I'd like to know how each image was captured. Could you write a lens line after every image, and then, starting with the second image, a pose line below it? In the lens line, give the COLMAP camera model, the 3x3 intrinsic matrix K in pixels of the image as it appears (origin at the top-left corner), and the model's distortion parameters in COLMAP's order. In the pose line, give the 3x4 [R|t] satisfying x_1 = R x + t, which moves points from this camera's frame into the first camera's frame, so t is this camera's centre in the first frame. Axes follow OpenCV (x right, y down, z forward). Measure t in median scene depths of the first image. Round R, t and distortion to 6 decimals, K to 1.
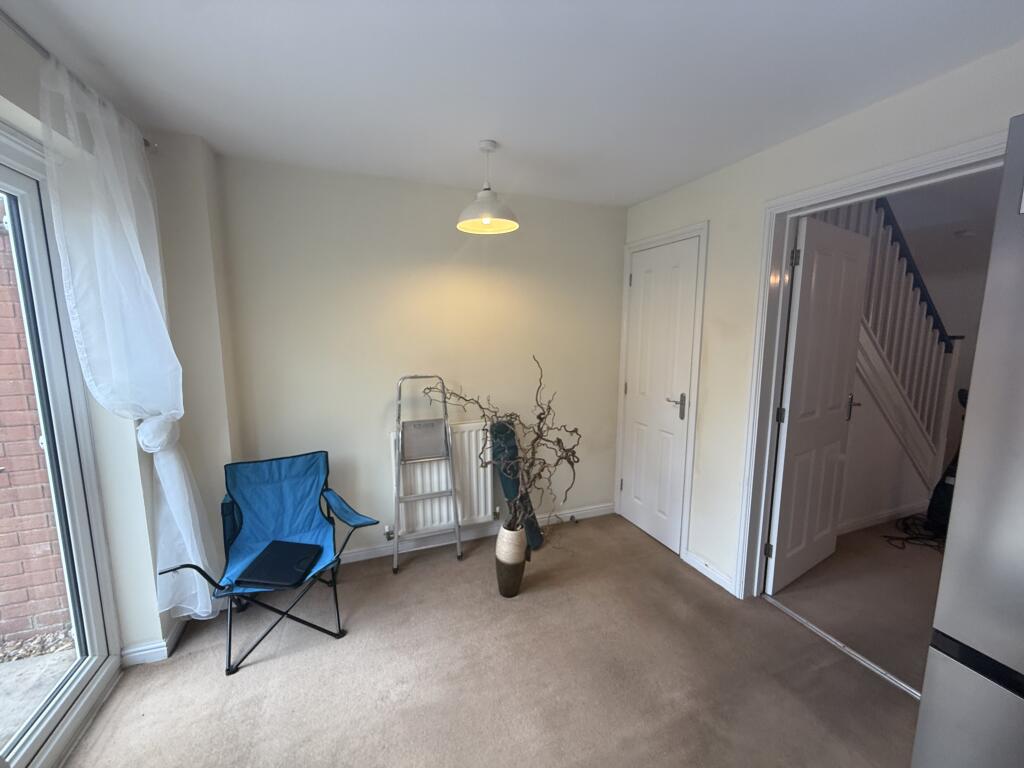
lens RADIAL K [[409.0, 0, 512.0], [0, 409.0, 384.0], [0, 0, 1]] dist [0.000136, -0.000105]
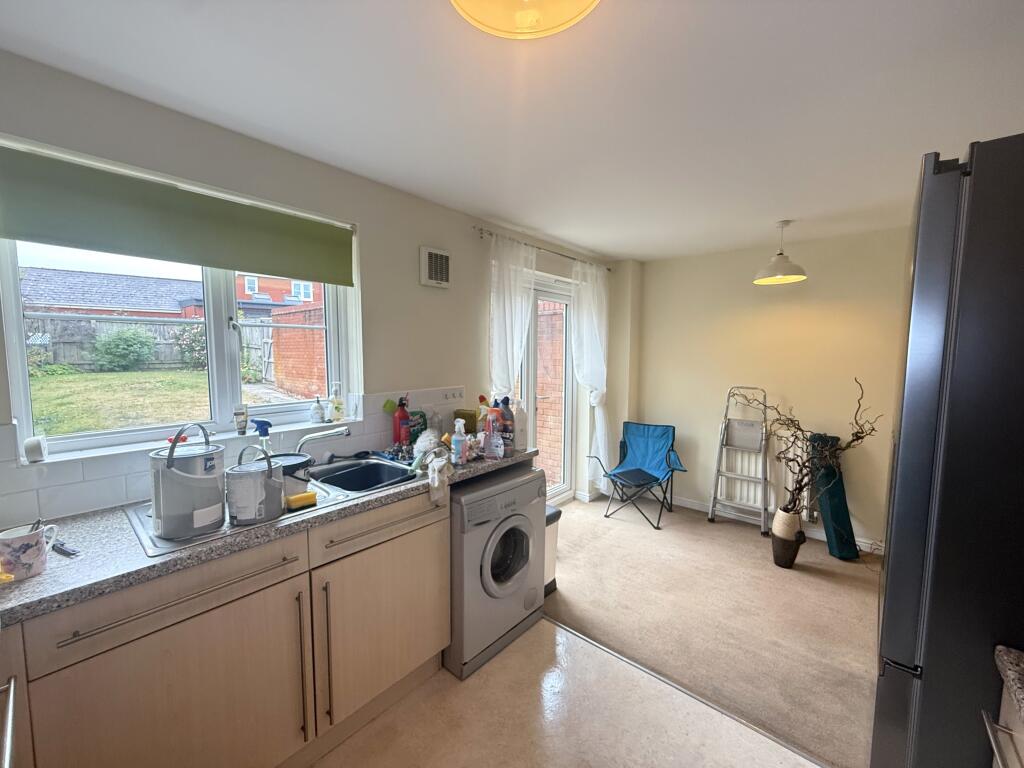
lens RADIAL K [[409.0, 0, 512.0], [0, 409.0, 384.0], [0, 0, 1]] dist [0.000136, -0.000105]
pose [[0.478421, 0.078164, -0.874645, 0.683436], [-0.122229, 0.992262, 0.021817, 0.041189], [0.869582, 0.096470, 0.484273, -0.390890]]
